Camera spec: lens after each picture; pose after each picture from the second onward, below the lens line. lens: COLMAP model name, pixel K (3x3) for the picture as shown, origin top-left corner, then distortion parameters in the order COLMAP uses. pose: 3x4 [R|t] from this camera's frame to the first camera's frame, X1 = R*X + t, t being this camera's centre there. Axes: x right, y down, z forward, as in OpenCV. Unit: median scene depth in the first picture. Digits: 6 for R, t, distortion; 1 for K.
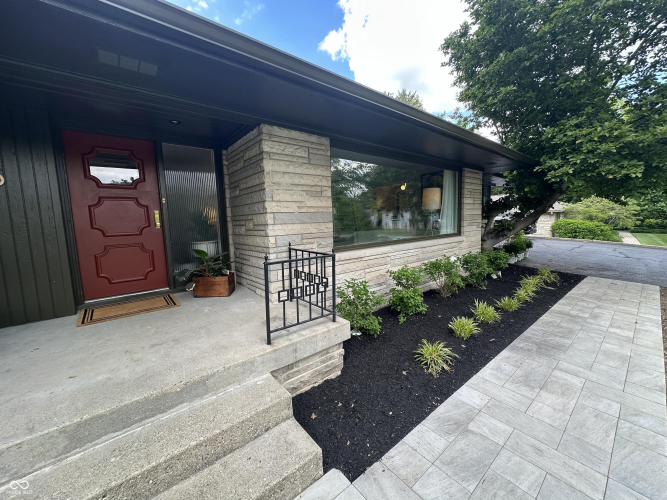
lens RADIAL K [[264.6, 0, 333.2], [0, 264.6, 248.3], [0, 0, 1]] dist [-0.000240, -0.000175]
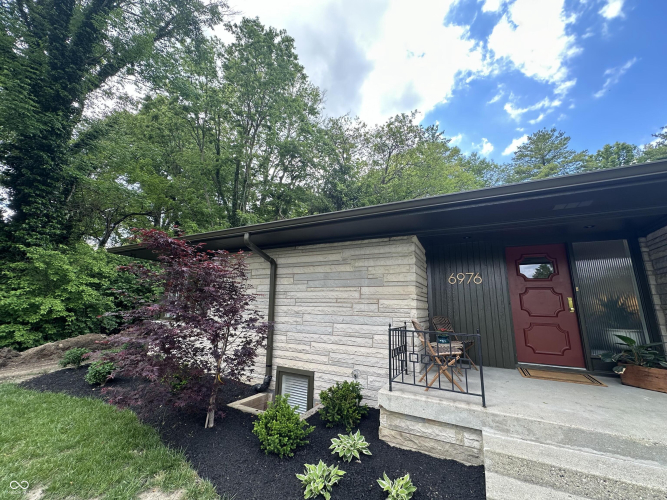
lens RADIAL K [[264.6, 0, 335.3], [0, 264.6, 248.5], [0, 0, 1]] dist [-0.000240, -0.000175]
pose [[0.383836, -0.163262, -0.908854, 0.054098], [-0.141445, 0.962235, -0.232587, 0.074630], [0.912504, 0.217828, 0.346248, -0.442783]]
